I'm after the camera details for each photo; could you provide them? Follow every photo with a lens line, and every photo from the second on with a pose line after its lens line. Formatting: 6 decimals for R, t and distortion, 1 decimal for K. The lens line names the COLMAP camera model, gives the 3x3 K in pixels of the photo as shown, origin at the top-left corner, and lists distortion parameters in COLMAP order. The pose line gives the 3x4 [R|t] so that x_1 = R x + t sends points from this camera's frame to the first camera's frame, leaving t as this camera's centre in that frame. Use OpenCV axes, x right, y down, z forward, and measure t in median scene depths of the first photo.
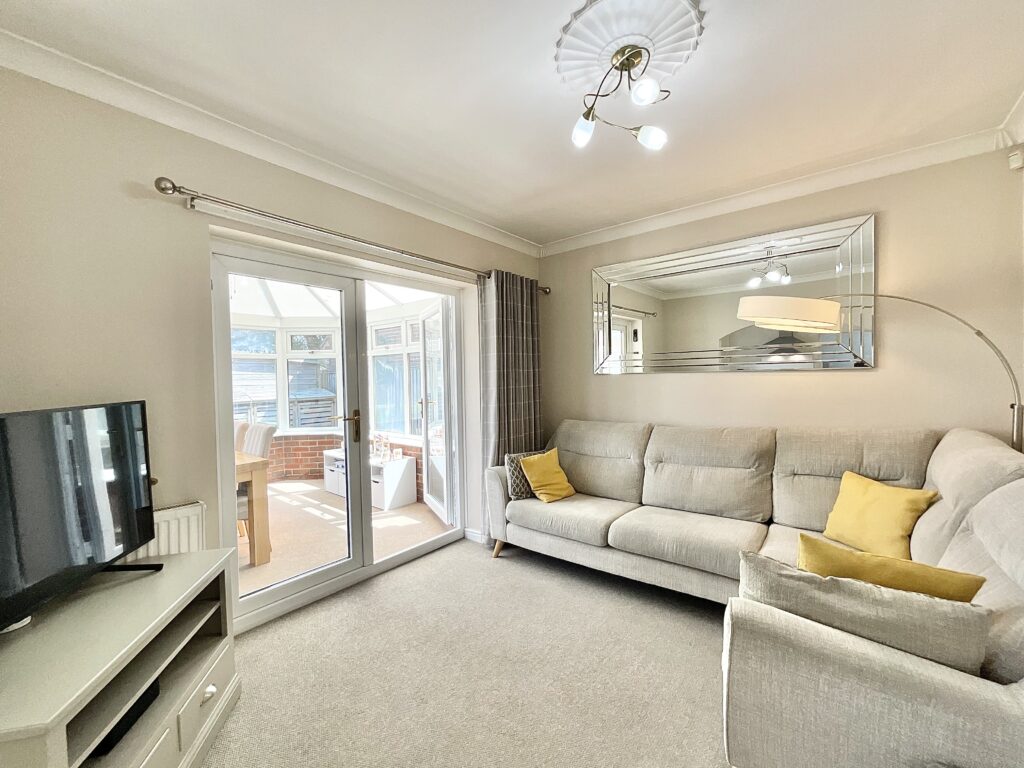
lens RADIAL K [[415.9, 0, 514.2], [0, 415.9, 384.2], [0, 0, 1]] dist [0.000364, -0.000039]
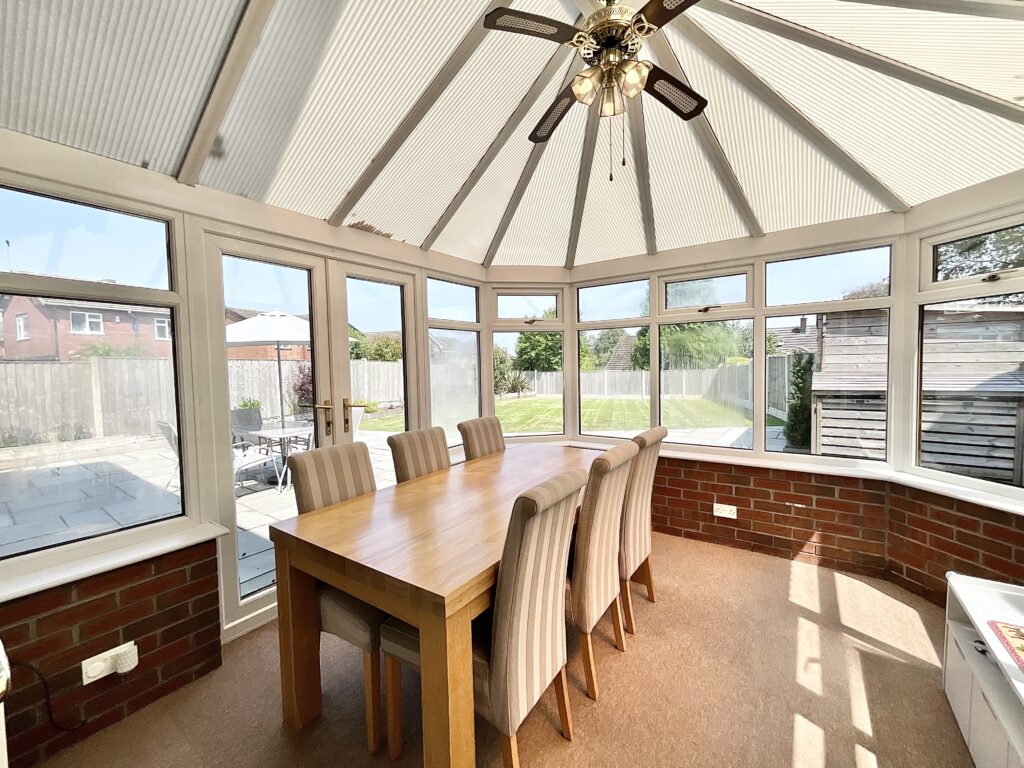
lens RADIAL K [[415.9, 0, 514.2], [0, 415.9, 384.2], [0, 0, 1]] dist [0.000364, -0.000039]
pose [[0.060703, 0.064199, -0.996089, -0.174871], [-0.003235, 0.997937, 0.064121, -0.006528], [0.998151, -0.000670, 0.060786, 0.687551]]
